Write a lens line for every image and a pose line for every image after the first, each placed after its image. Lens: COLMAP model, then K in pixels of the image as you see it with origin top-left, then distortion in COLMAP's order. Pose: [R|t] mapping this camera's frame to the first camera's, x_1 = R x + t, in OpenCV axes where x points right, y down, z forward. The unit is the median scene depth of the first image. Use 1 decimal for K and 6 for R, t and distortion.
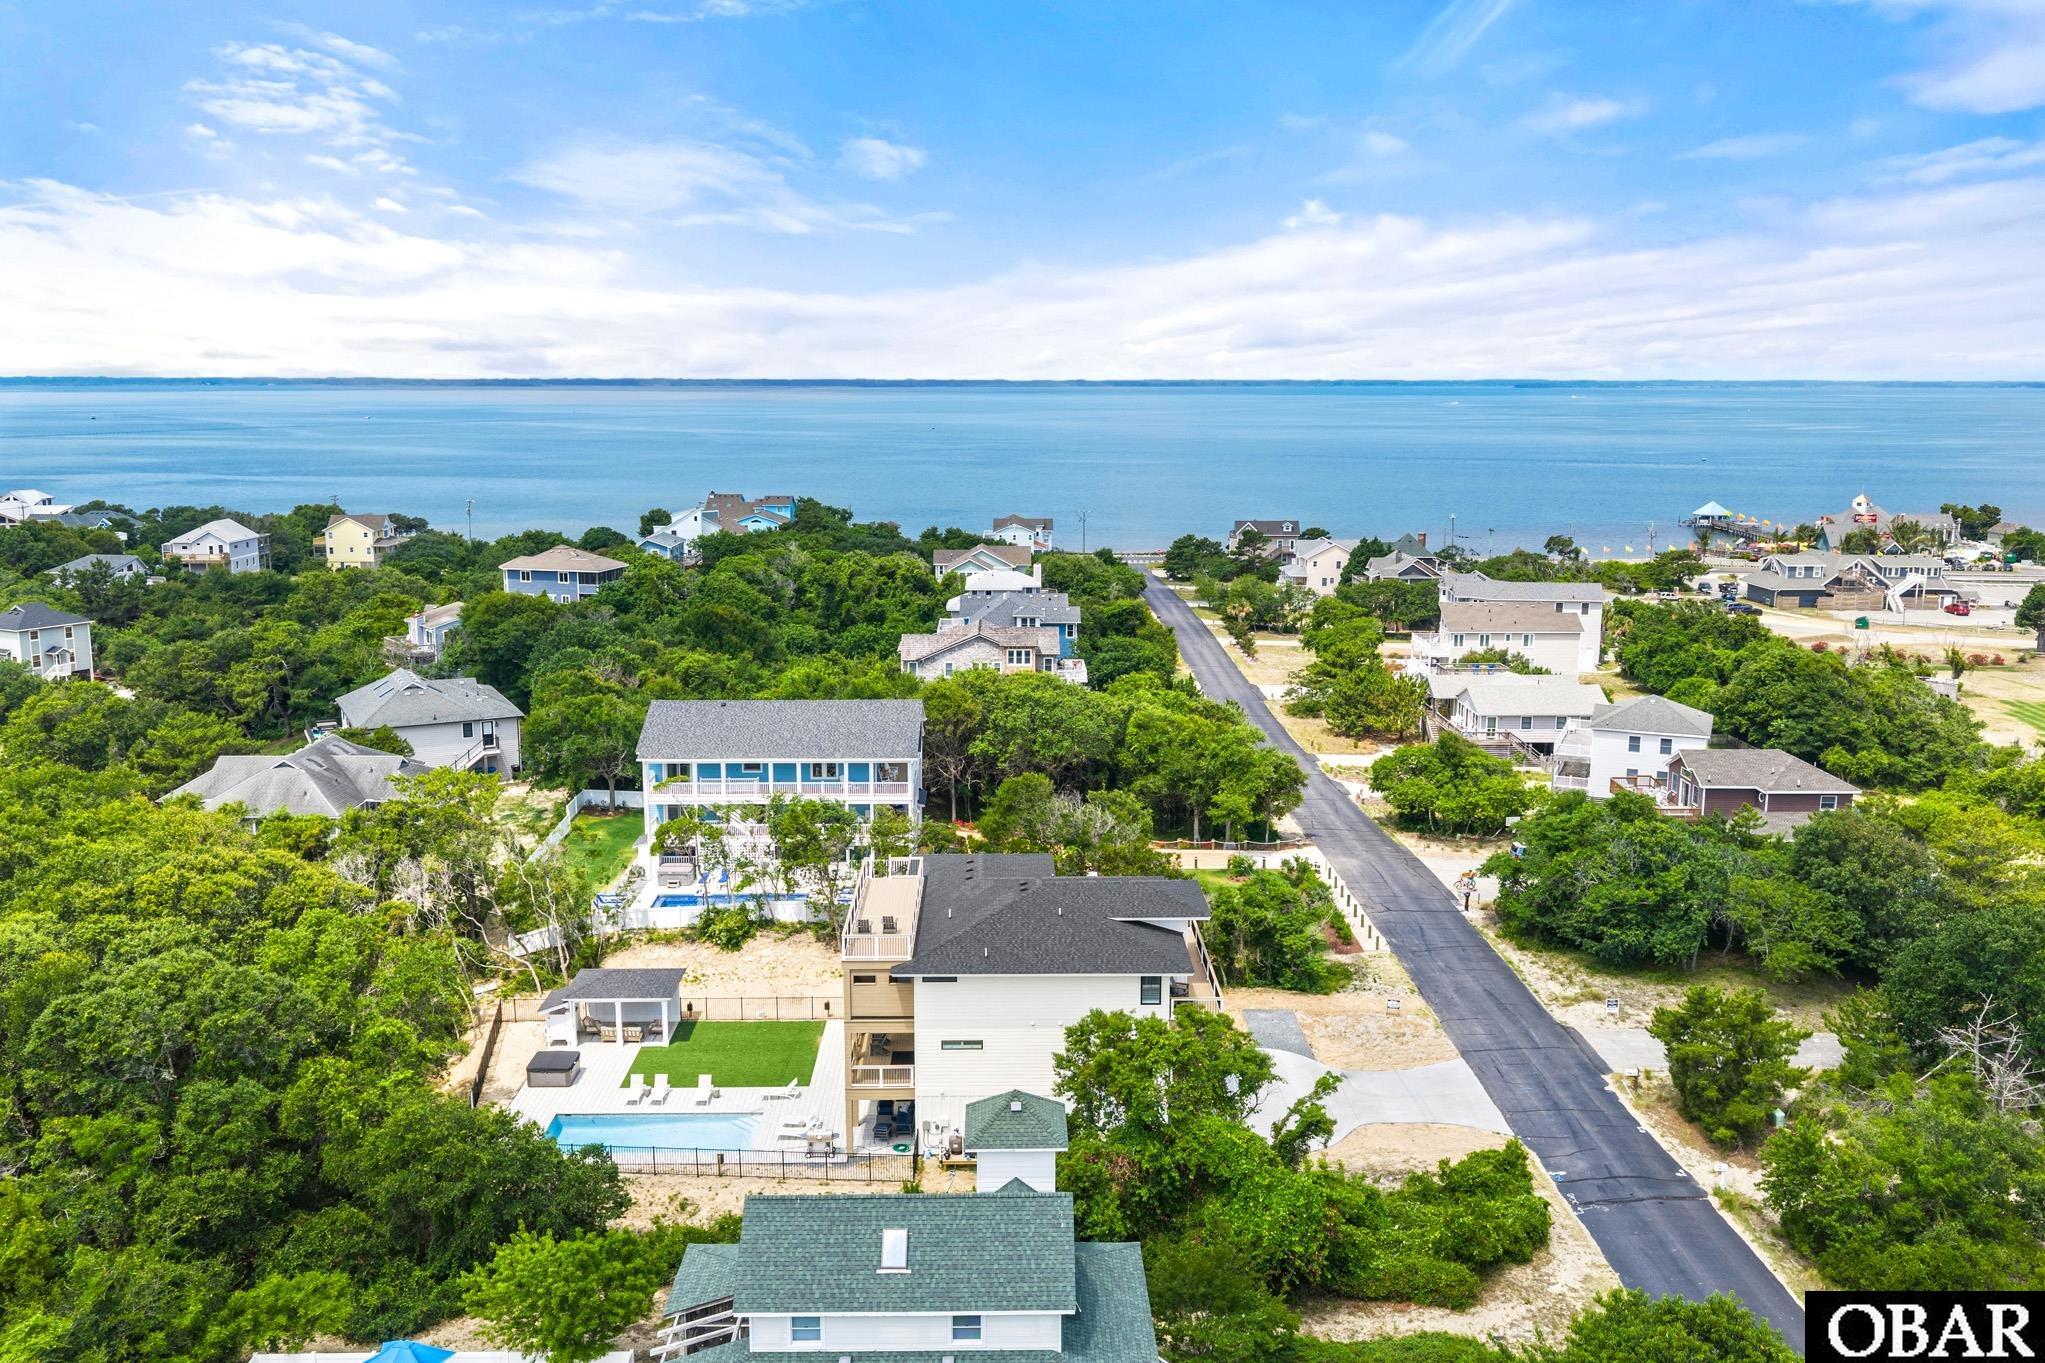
lens RADIAL K [[1665.9, 0, 1022.5], [0, 1665.9, 681.5], [0, 0, 1]] dist [0.012822, 0.002156]
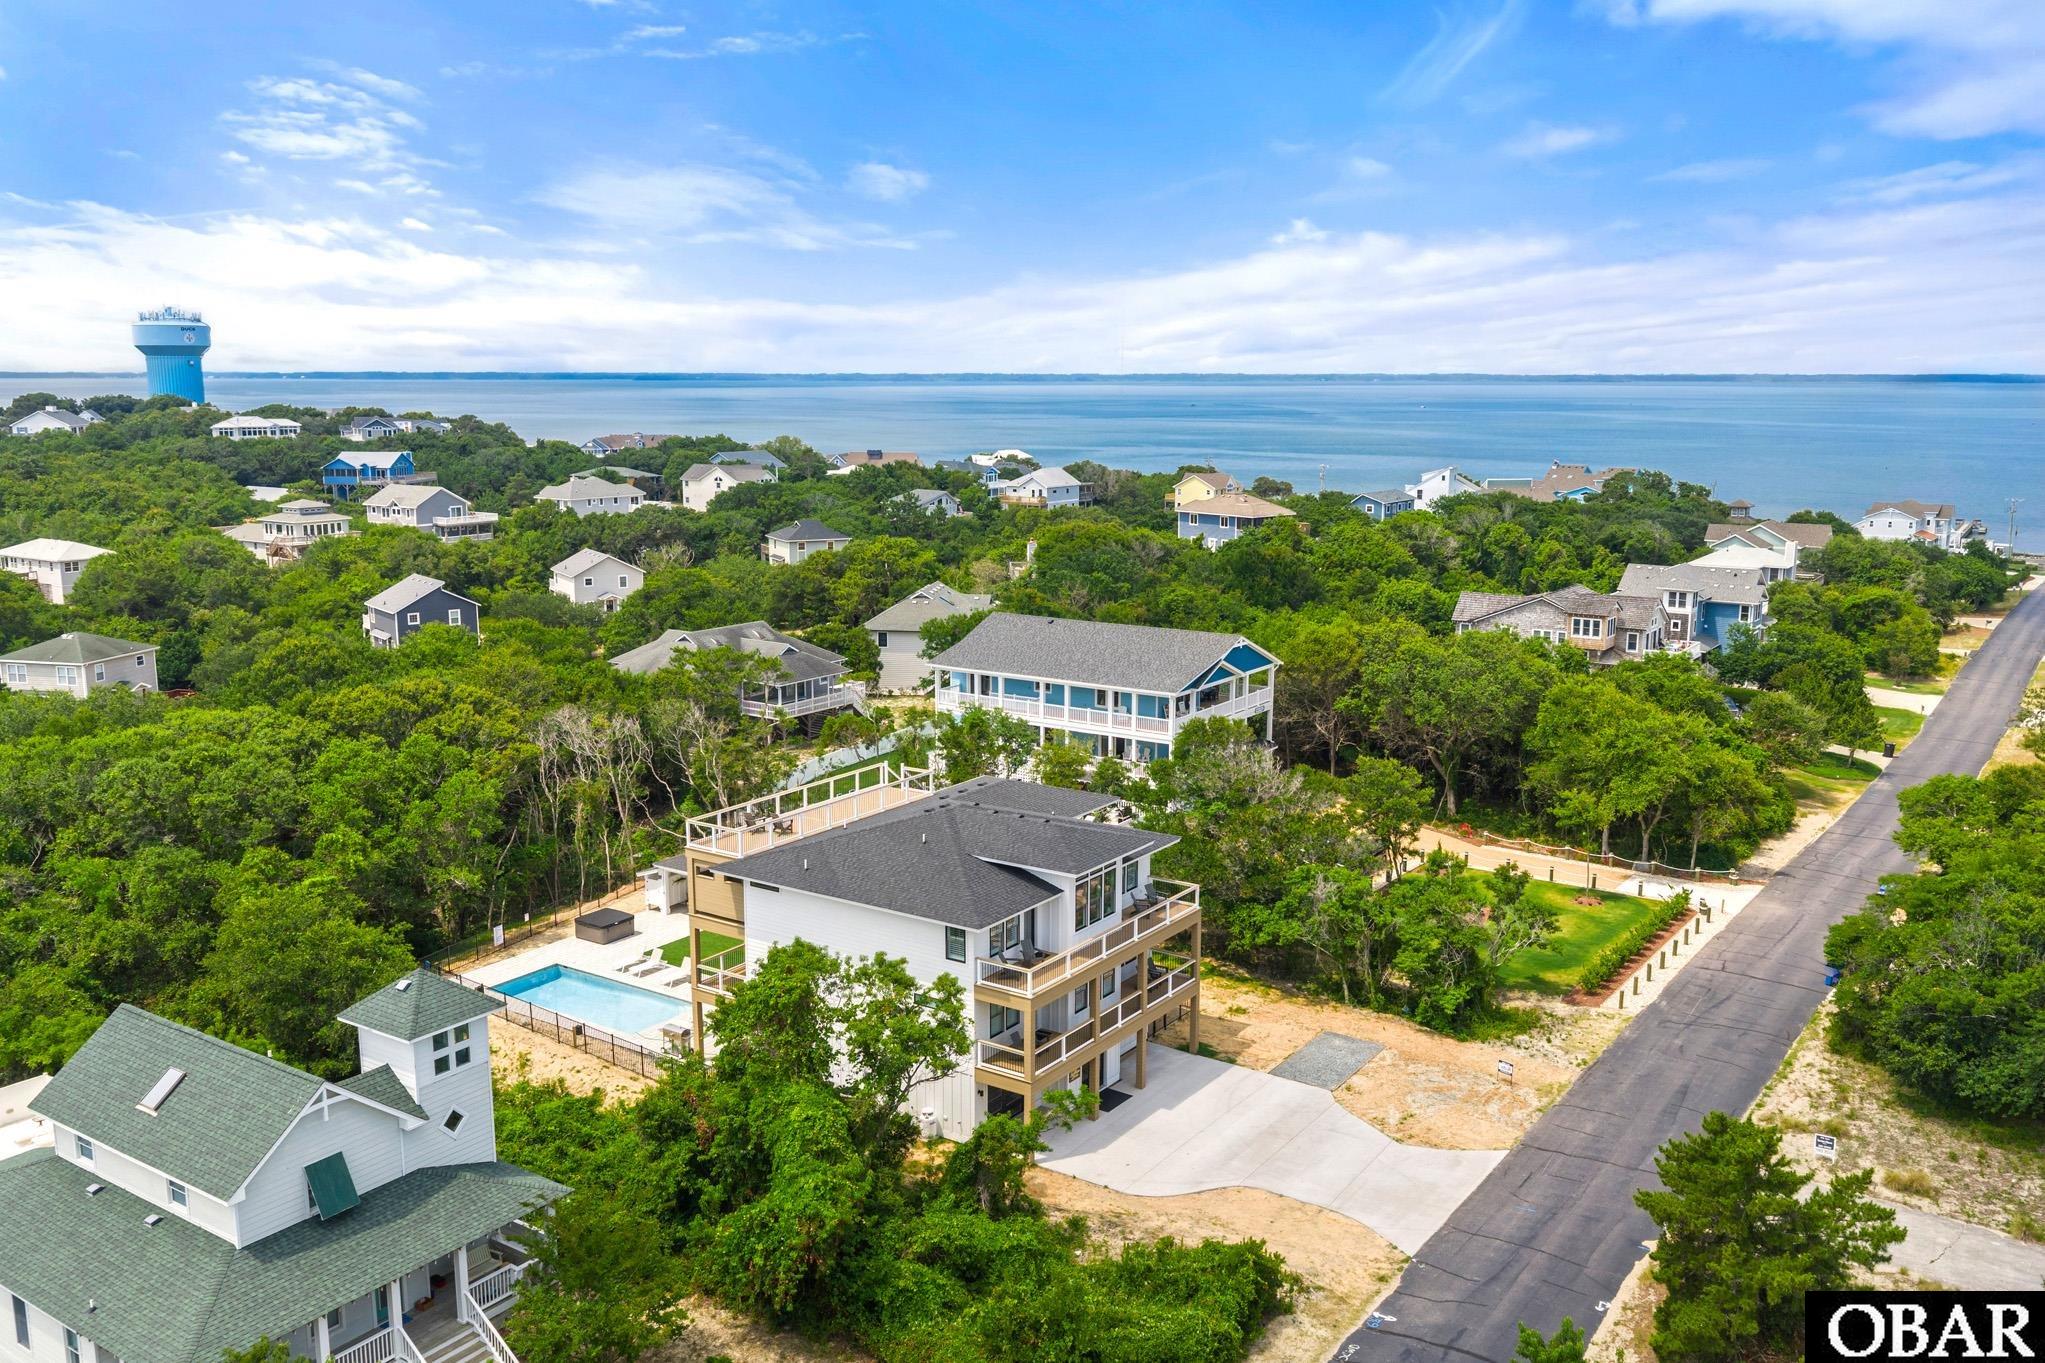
lens RADIAL K [[1665.9, 0, 1022.5], [0, 1665.9, 681.5], [0, 0, 1]] dist [0.012822, 0.002156]
pose [[0.824194, 0.102992, -0.556864, 0.314328], [-0.099793, 0.994349, 0.036206, 0.013717], [0.557446, 0.025730, 0.829815, 0.191535]]
